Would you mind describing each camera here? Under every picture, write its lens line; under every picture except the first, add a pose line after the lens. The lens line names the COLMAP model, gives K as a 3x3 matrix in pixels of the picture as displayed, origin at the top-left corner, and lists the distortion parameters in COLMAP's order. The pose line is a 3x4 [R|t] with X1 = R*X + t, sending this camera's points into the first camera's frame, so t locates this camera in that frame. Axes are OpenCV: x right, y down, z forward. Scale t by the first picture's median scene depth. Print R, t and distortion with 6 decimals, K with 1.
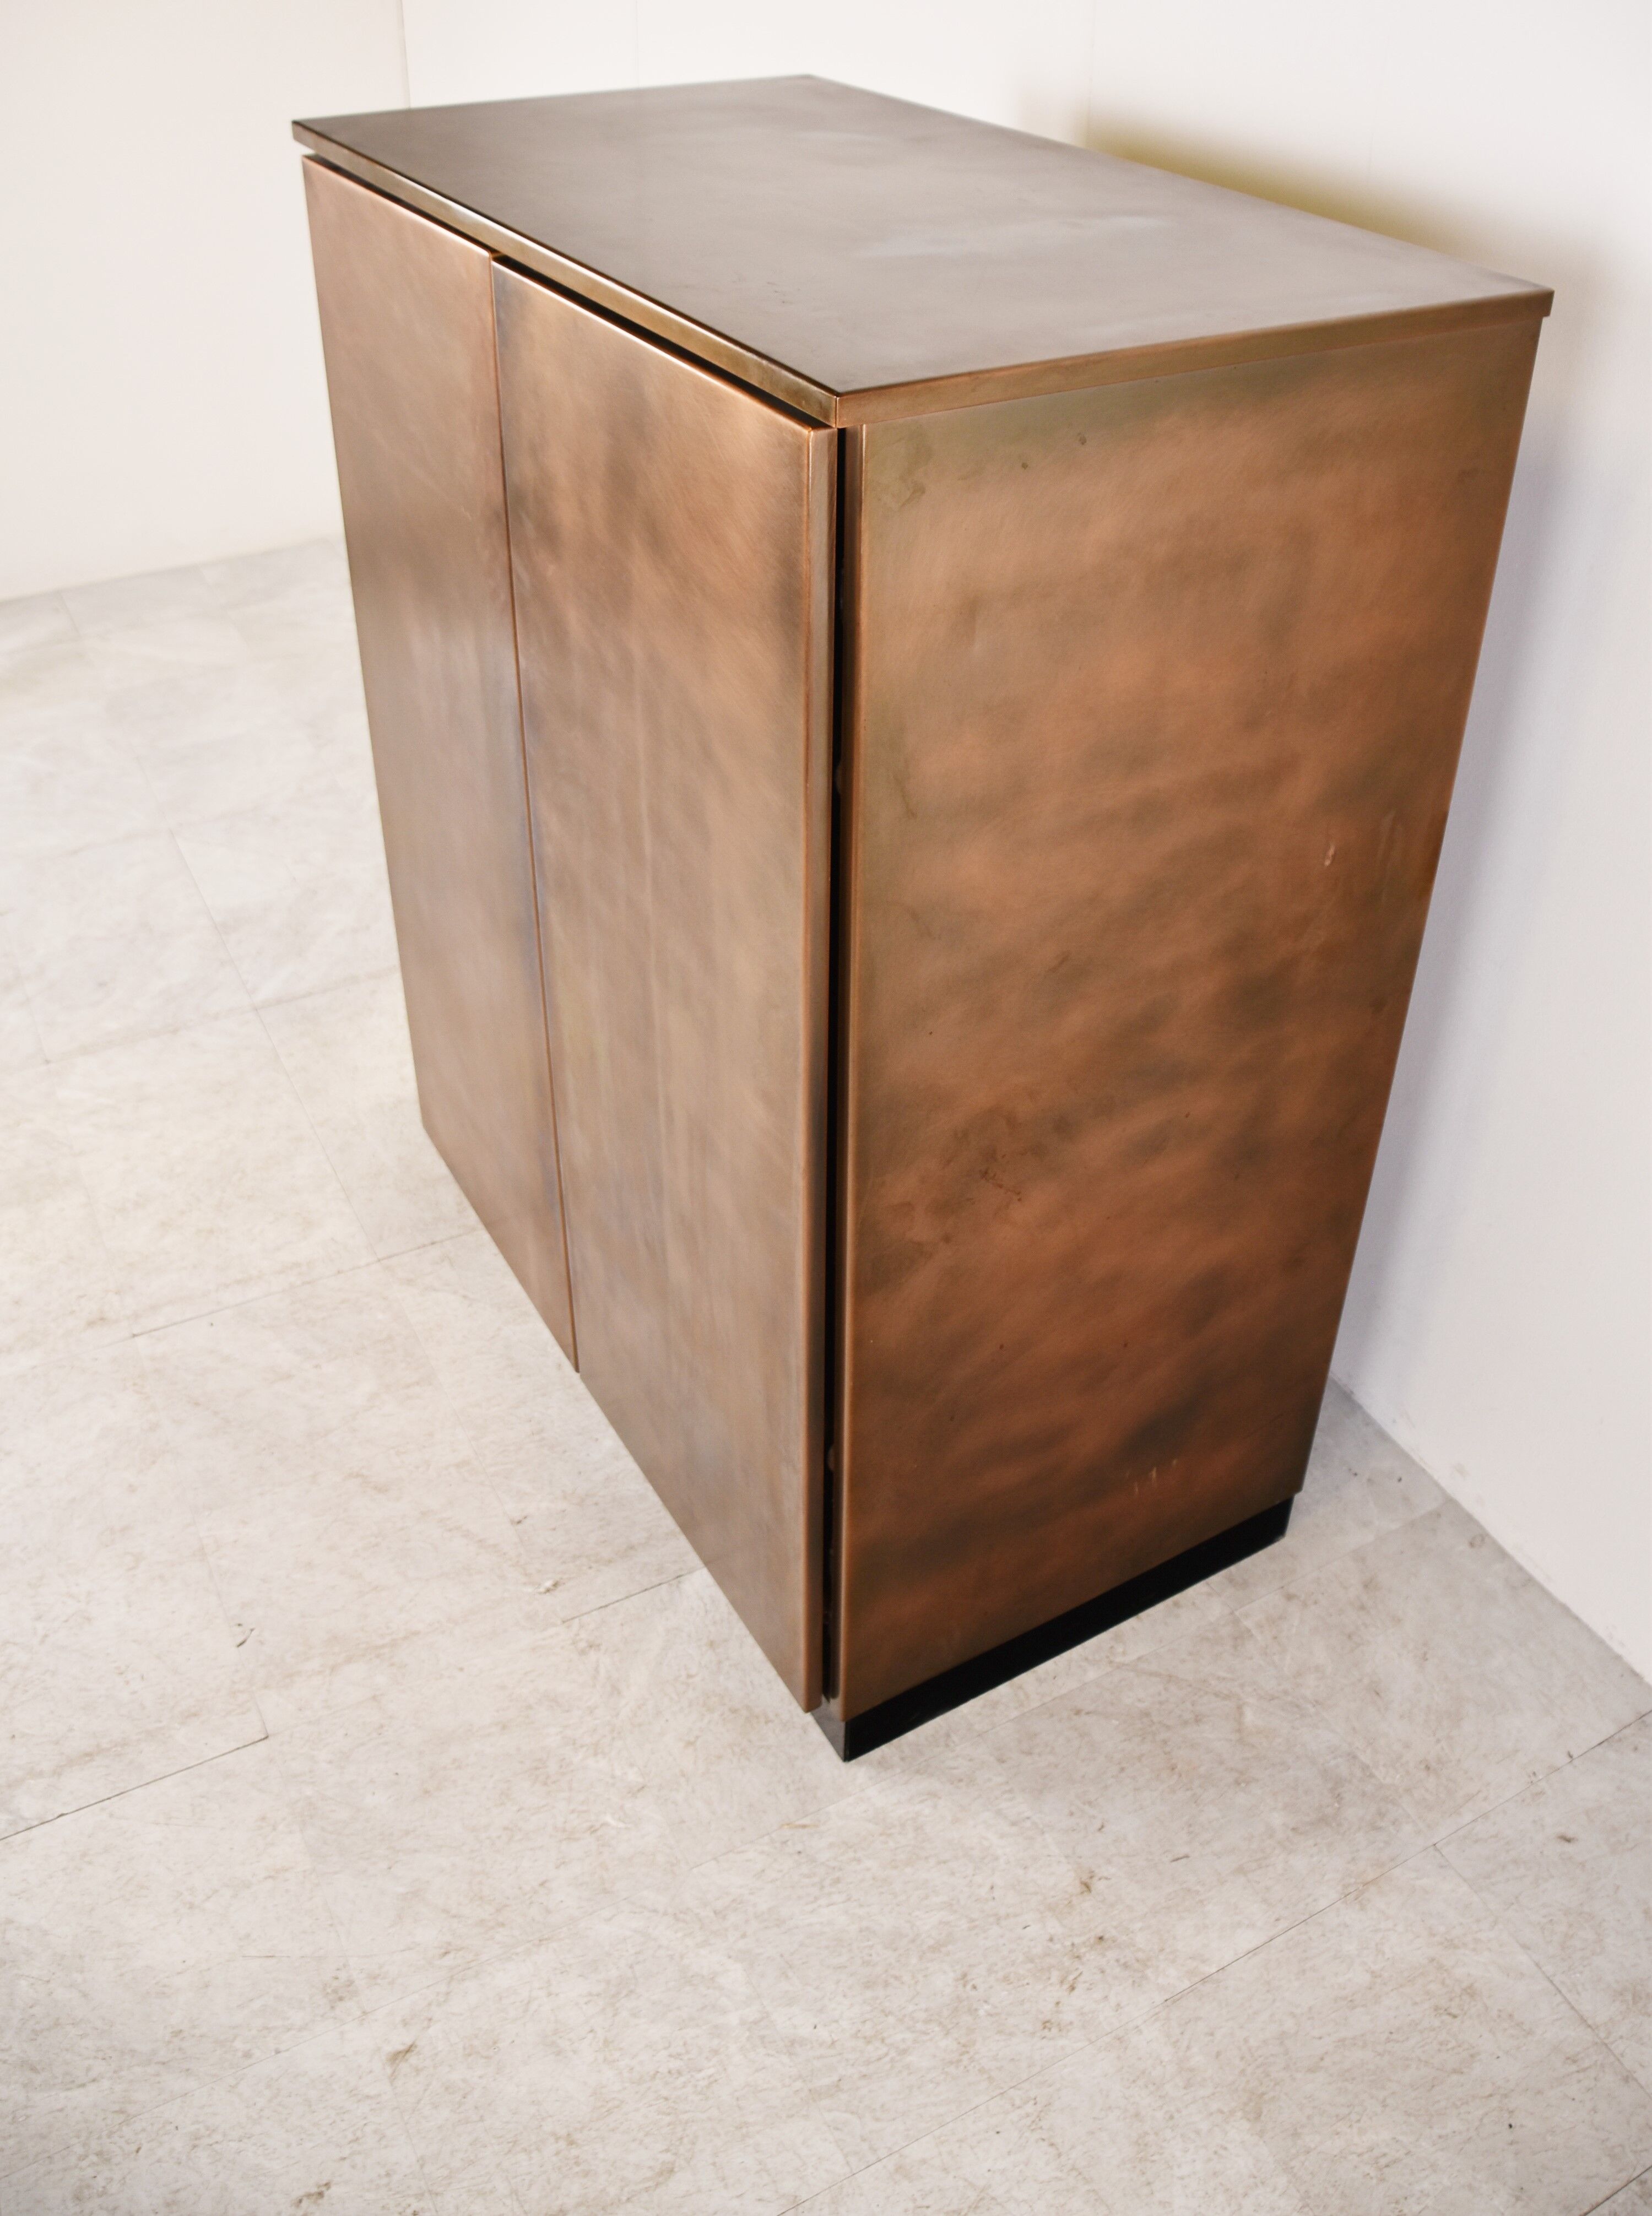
lens RADIAL K [[1929.1, 0, 821.8], [0, 1929.1, 982.9], [0, 0, 1]] dist [-0.149810, 0.085081]
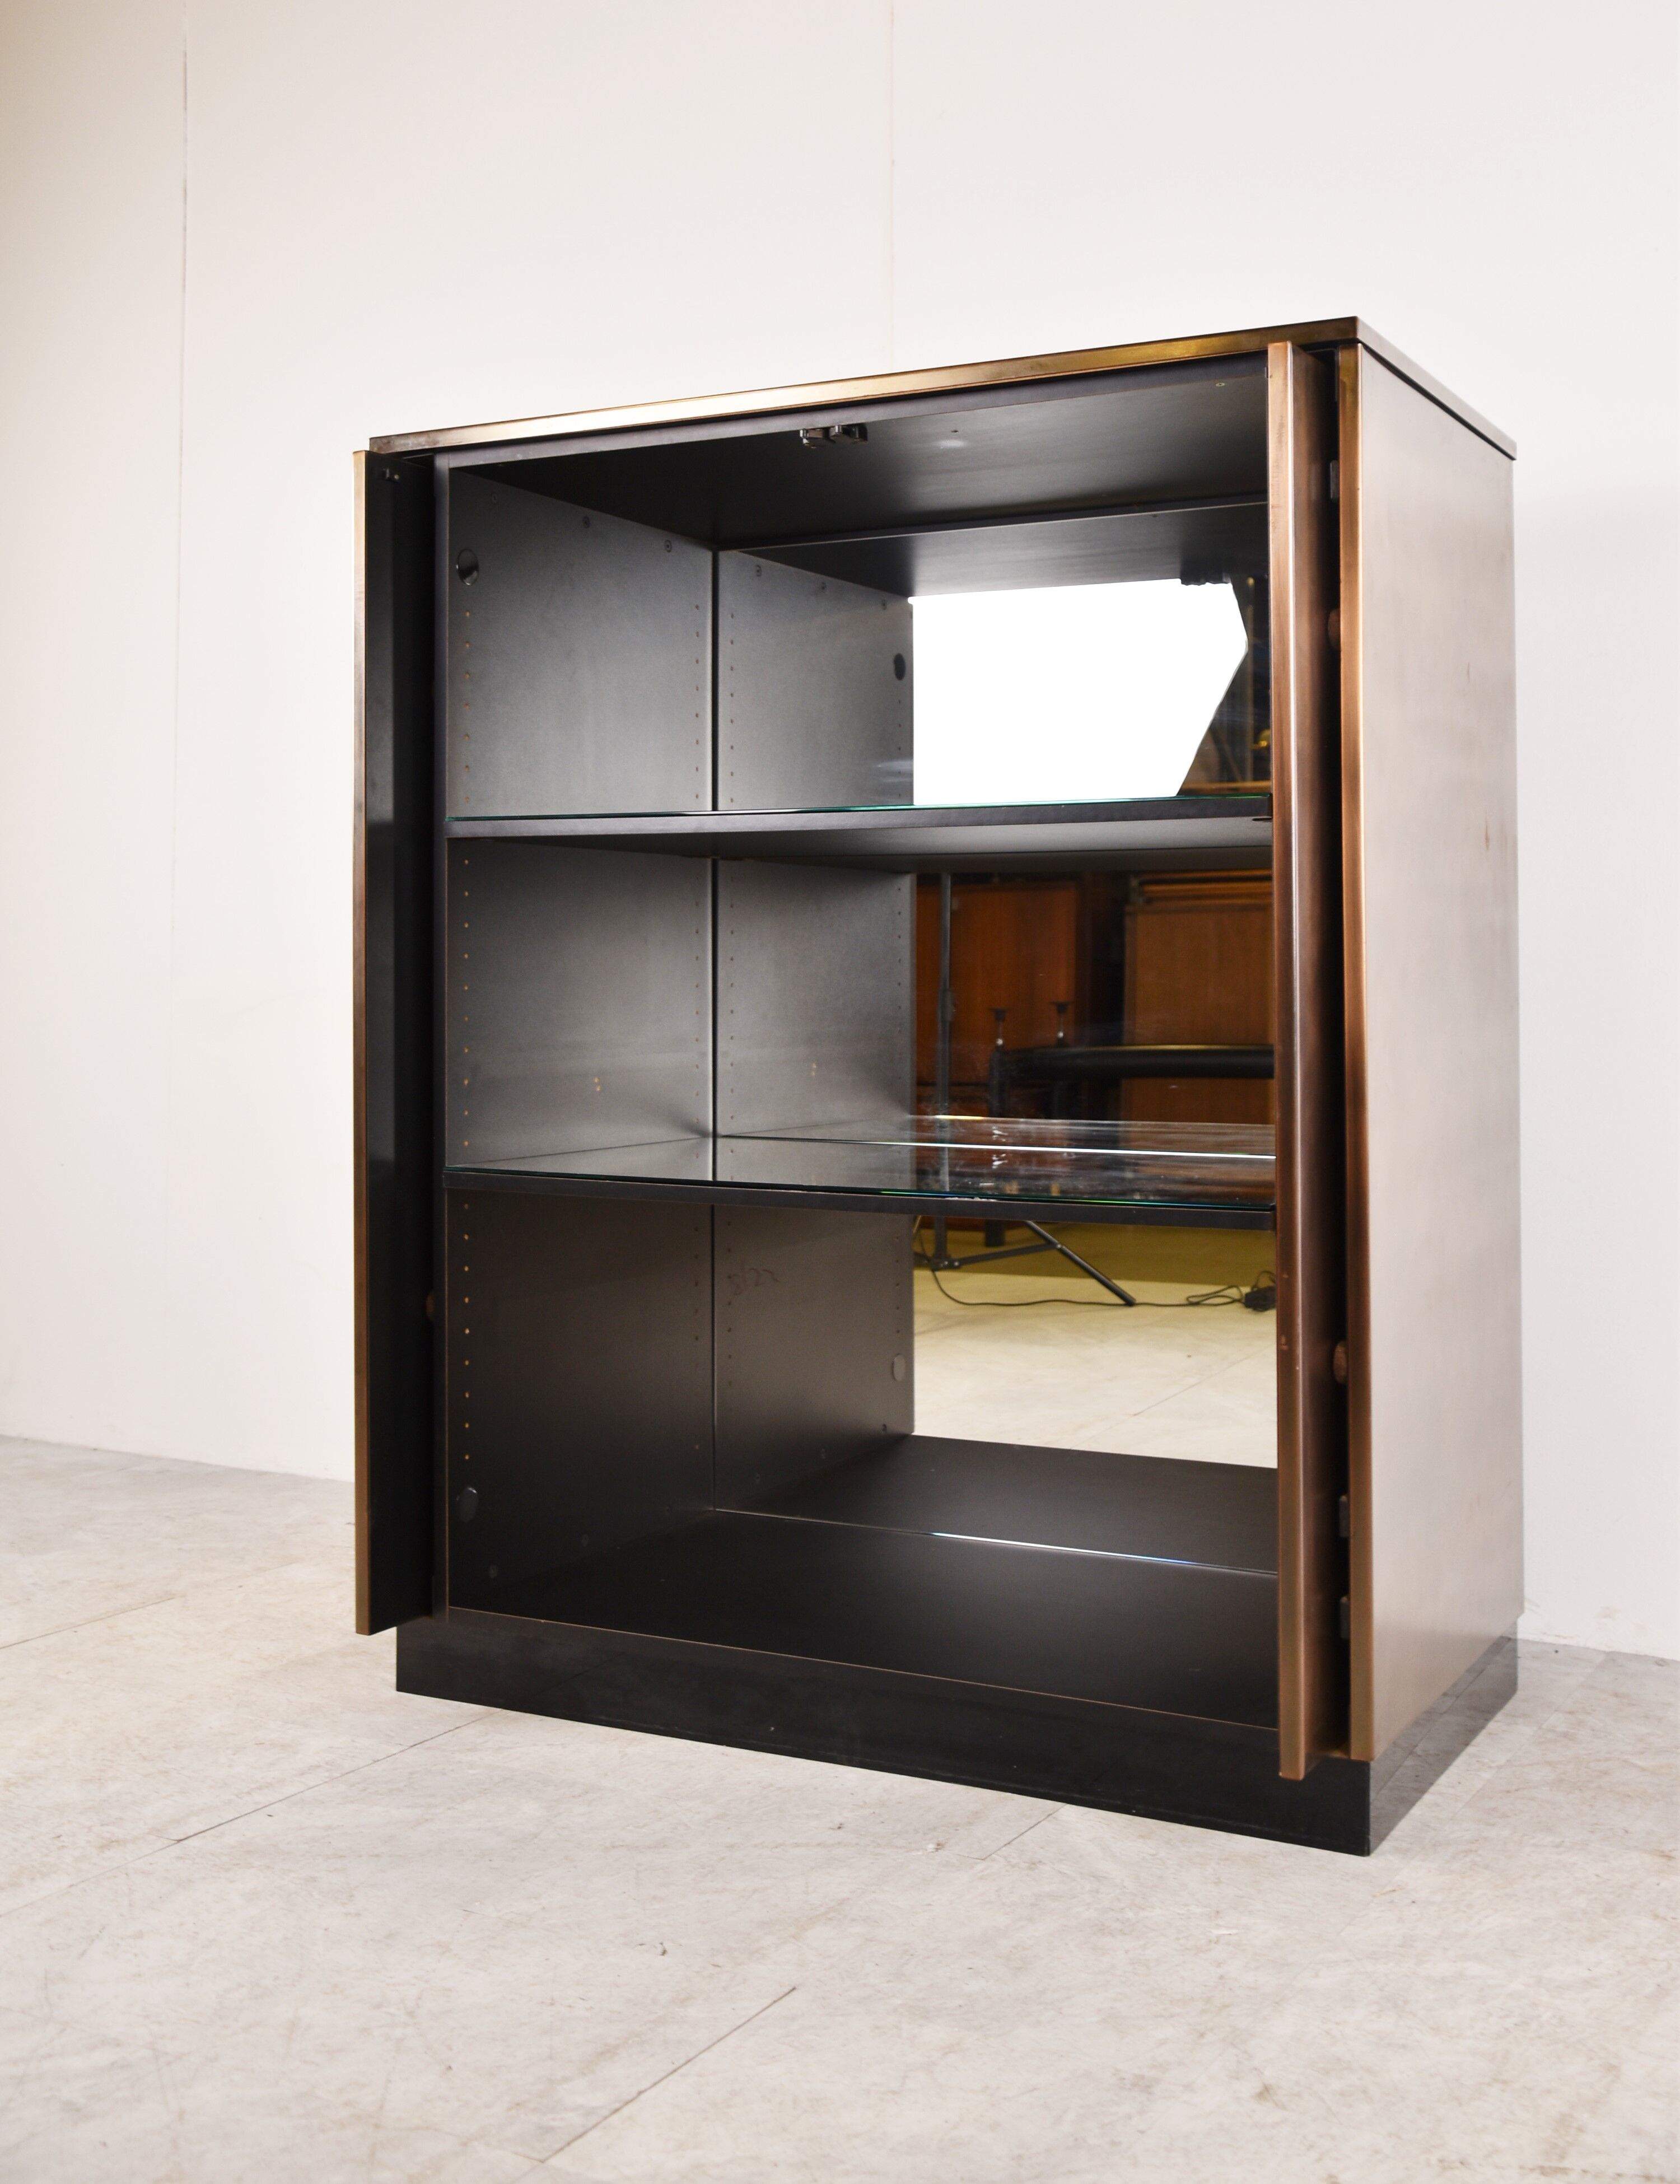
lens RADIAL K [[2529.7, 0, 841.6], [0, 2529.7, 909.6], [0, 0, 1]] dist [-0.066834, 0.221735]
pose [[0.846863, 0.004122, 0.531794, -0.853886], [0.302465, 0.818755, -0.488011, 0.568337], [-0.437421, 0.574128, 0.692127, 0.032751]]
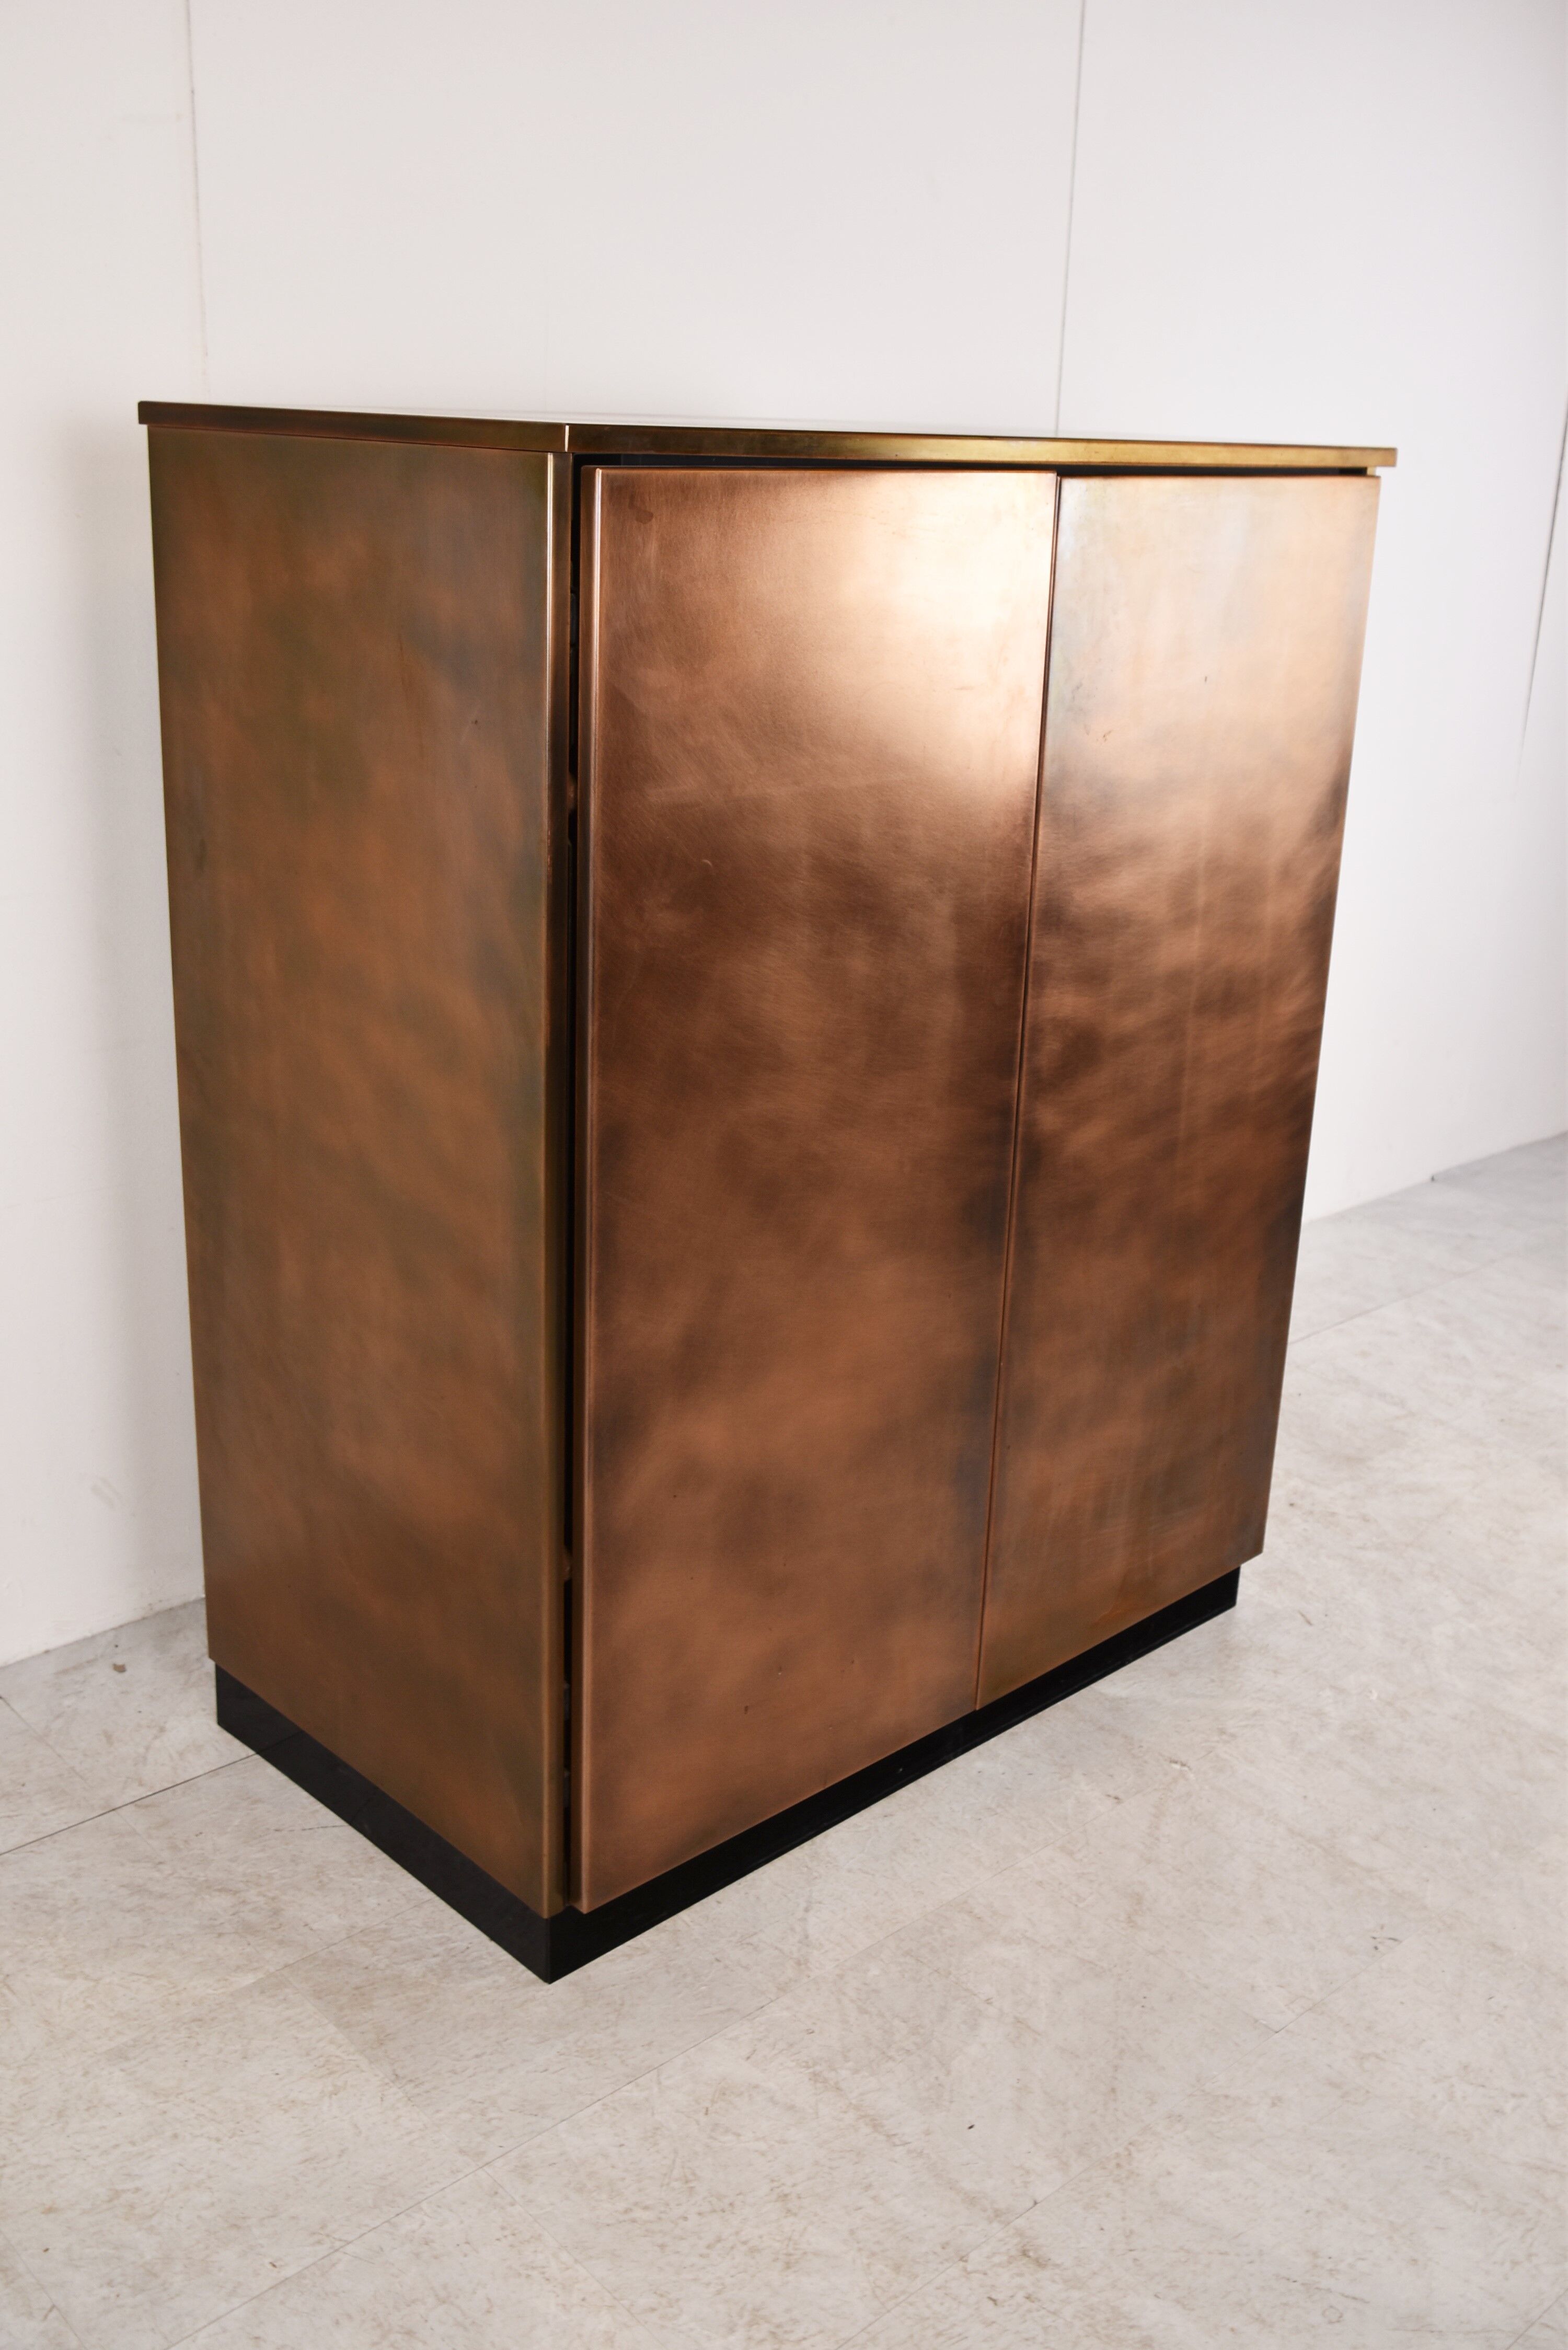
lens RADIAL K [[2283.8, 0, 784.0], [0, 2283.8, 1175.0], [0, 0, 1]] dist [-0.070303, 0.190304]
pose [[-0.243867, -0.331036, 0.911561, -1.212658], [0.507194, 0.757616, 0.410818, -0.576131], [-0.826609, 0.562524, -0.016858, 1.142971]]
